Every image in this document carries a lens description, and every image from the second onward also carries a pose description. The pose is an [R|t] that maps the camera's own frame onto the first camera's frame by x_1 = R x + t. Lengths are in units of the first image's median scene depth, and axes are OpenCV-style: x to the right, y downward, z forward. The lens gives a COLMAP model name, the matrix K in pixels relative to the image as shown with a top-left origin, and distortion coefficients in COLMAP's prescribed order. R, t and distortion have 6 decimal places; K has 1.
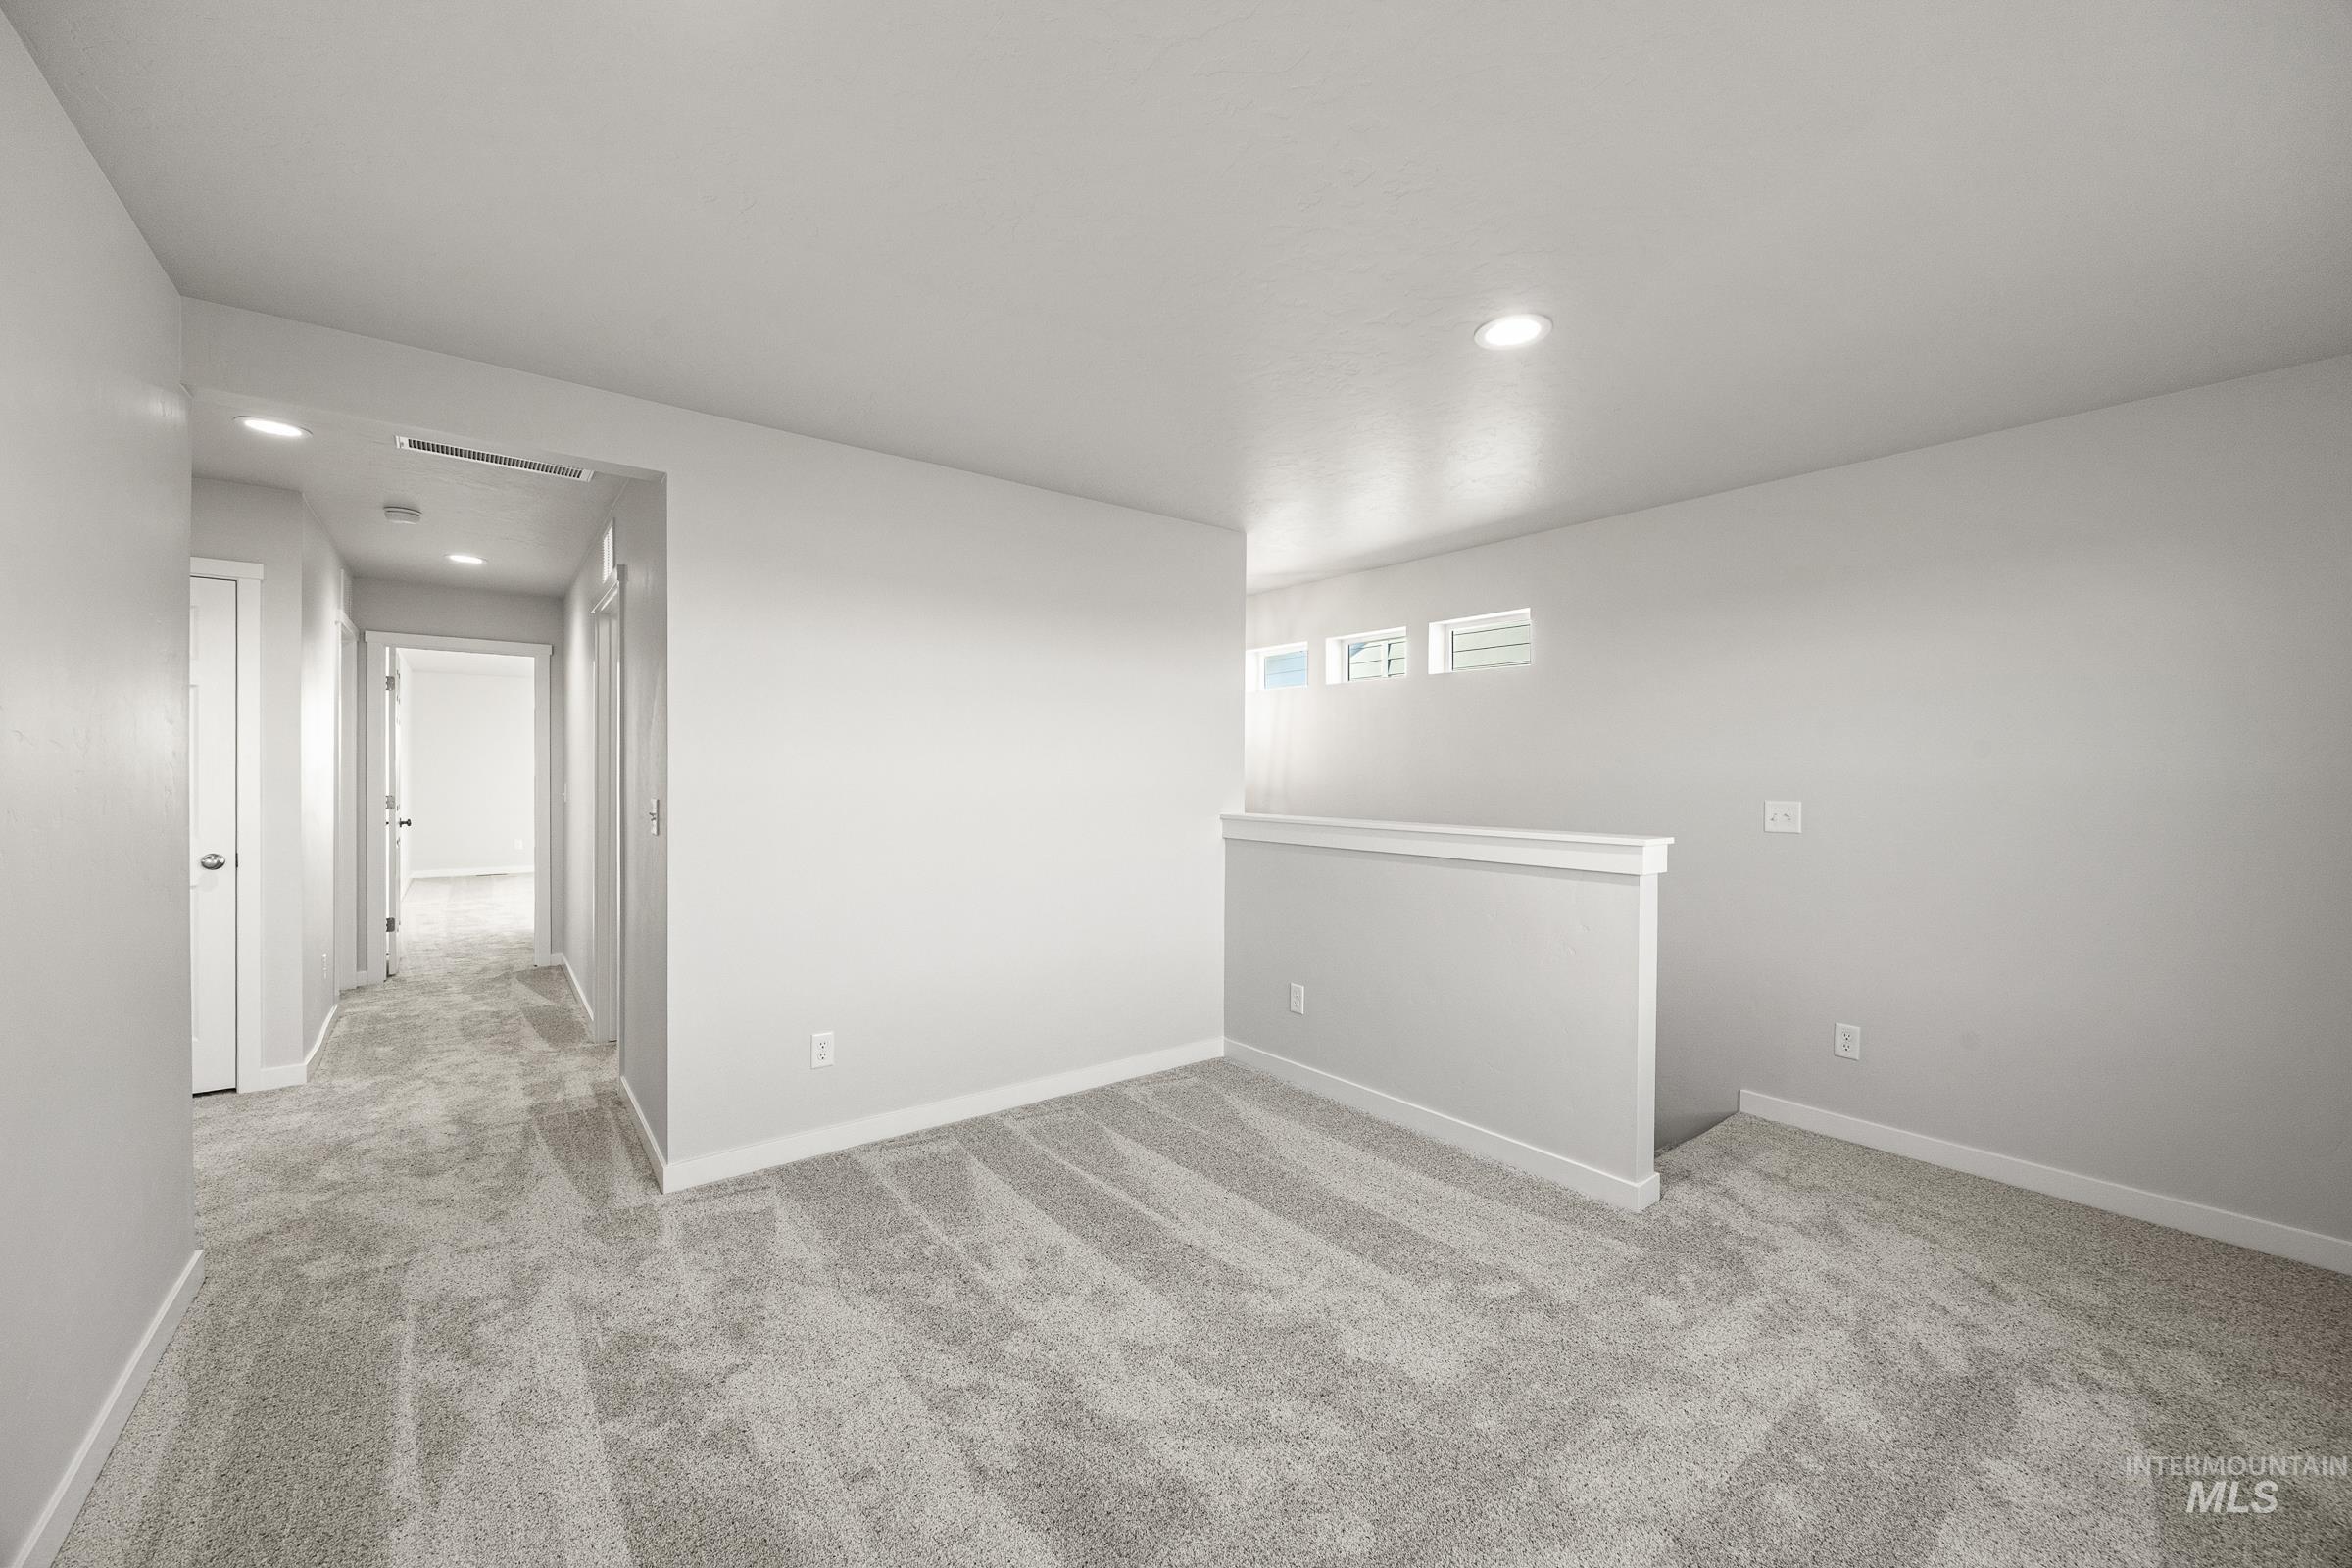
lens RADIAL K [[902.8, 0, 1176.4], [0, 902.8, 777.2], [0, 0, 1]] dist [-0.003421, 0.000199]
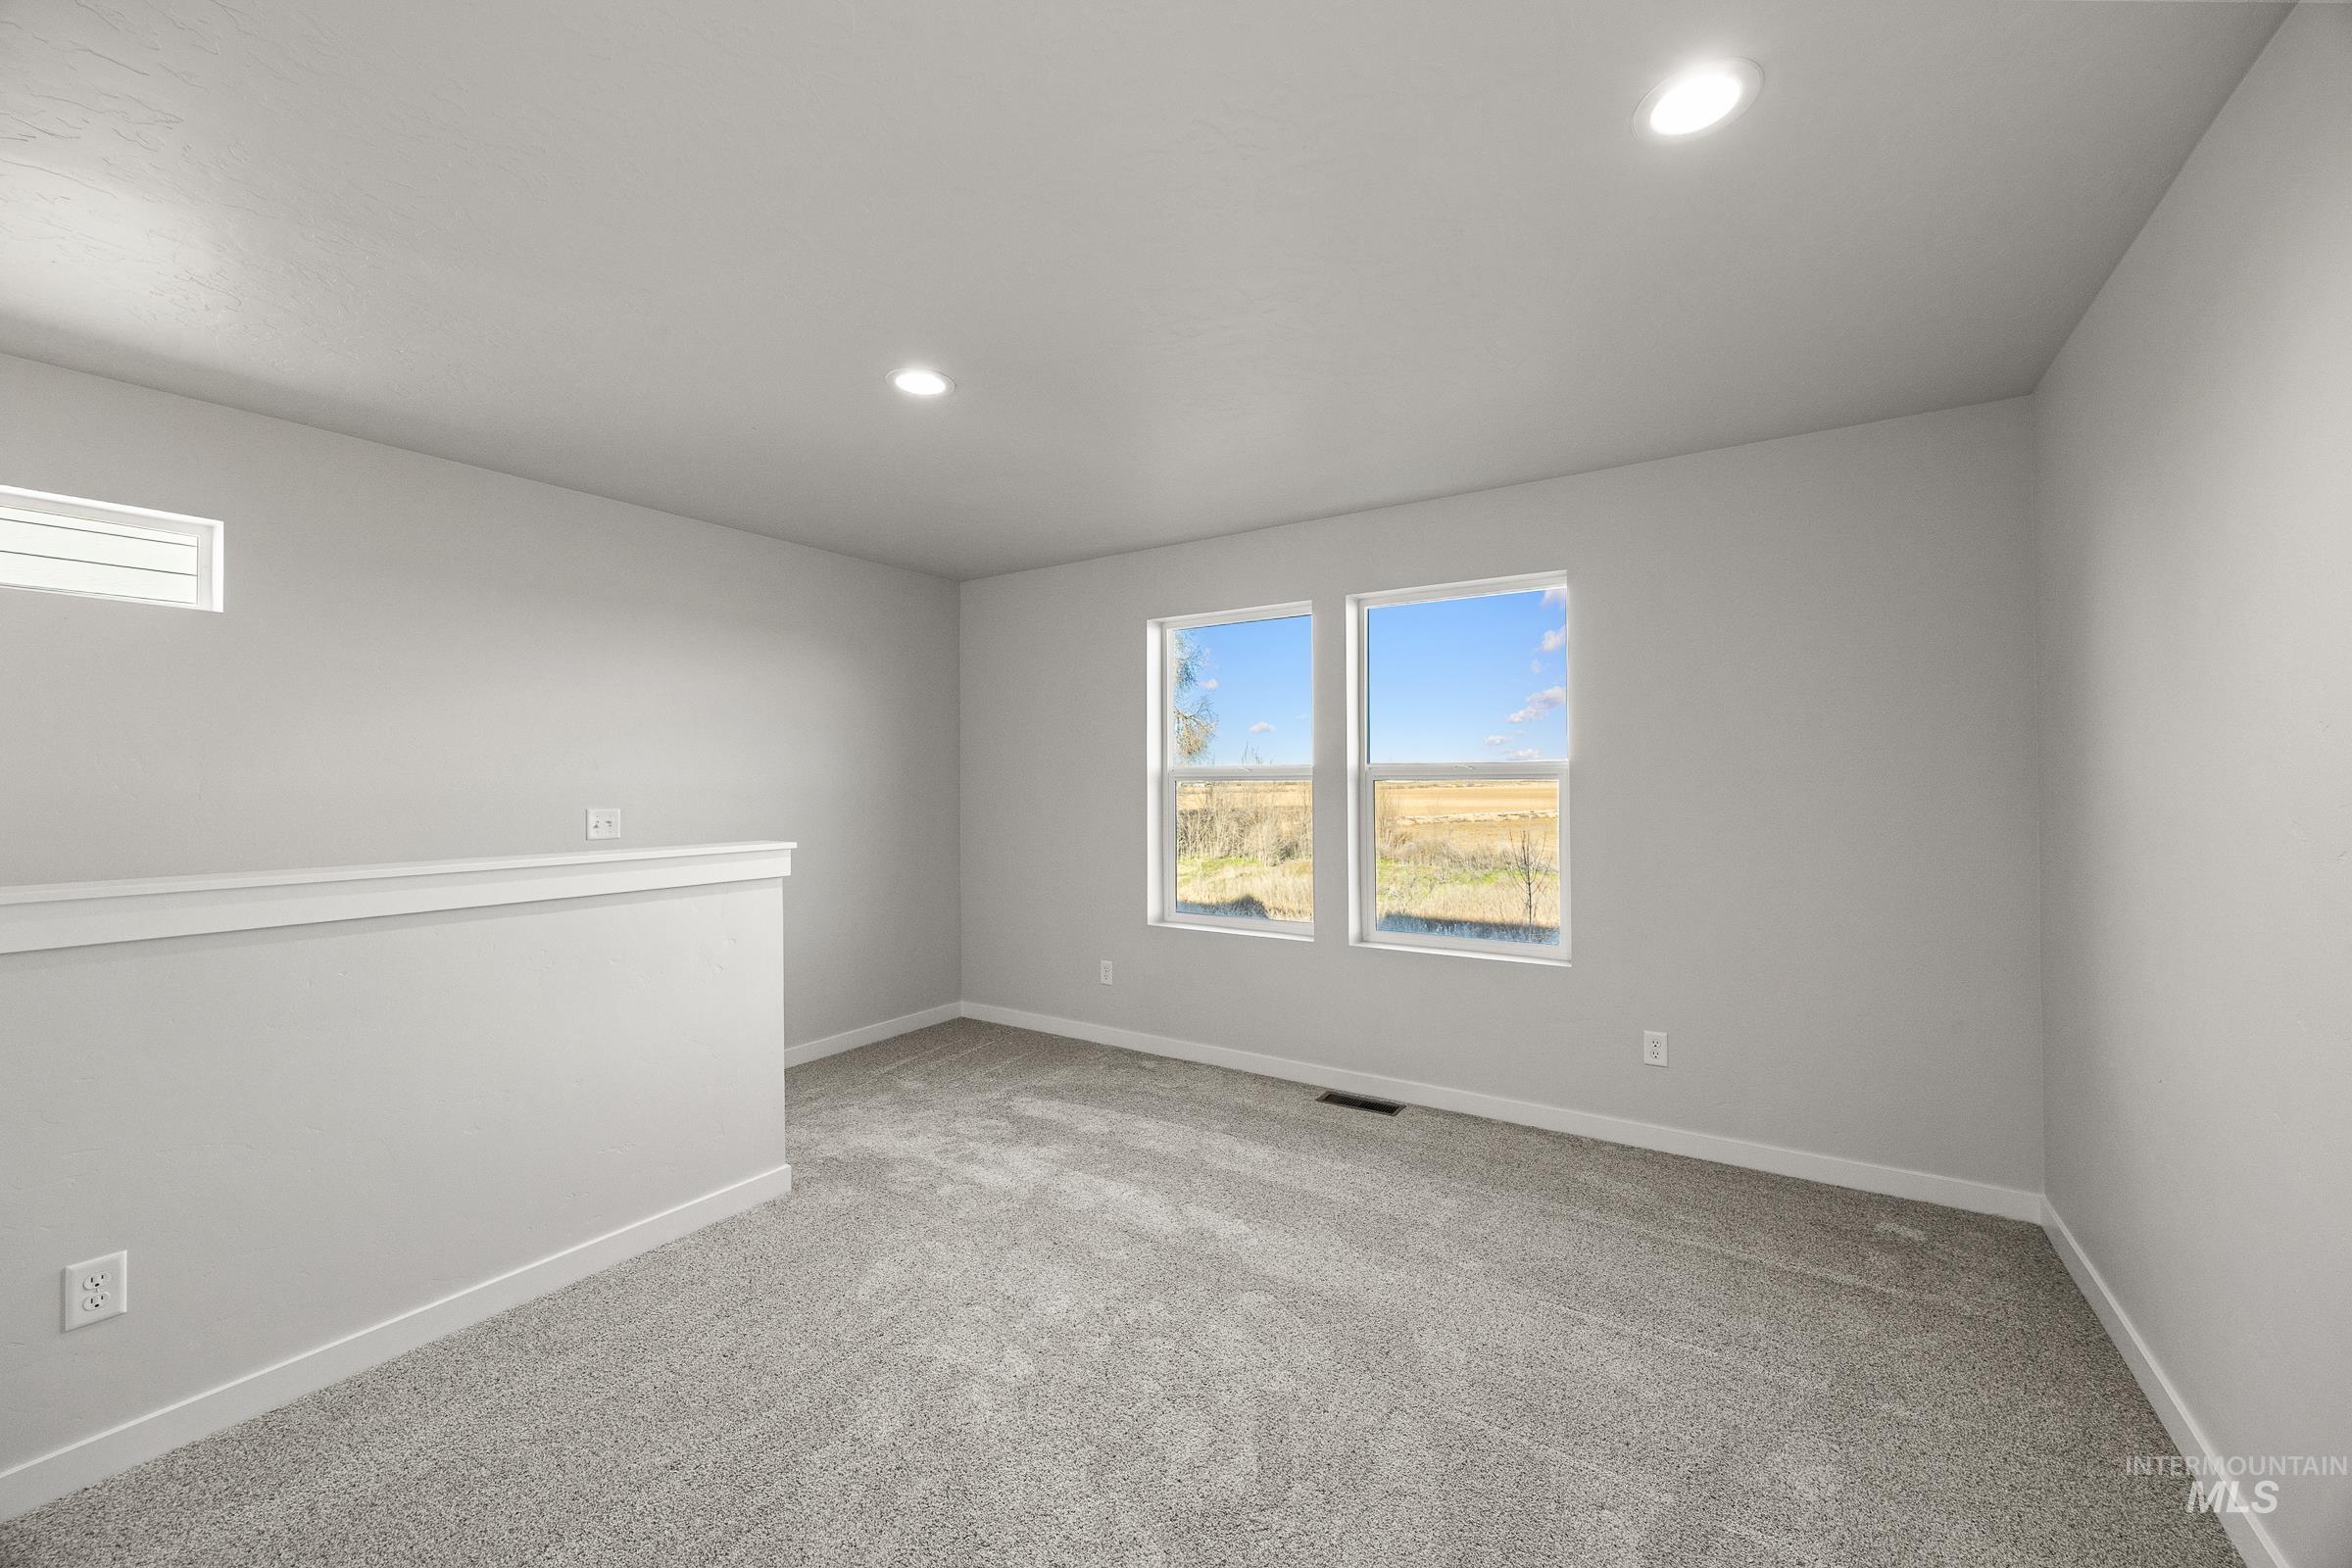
lens RADIAL K [[902.8, 0, 1177.6], [0, 902.8, 777.9], [0, 0, 1]] dist [-0.003421, 0.000199]
pose [[-0.322509, 0.001271, 0.946566, -0.835258], [0.011321, 0.999933, 0.002515, -0.005601], [-0.946499, 0.011527, -0.322501, 1.159801]]
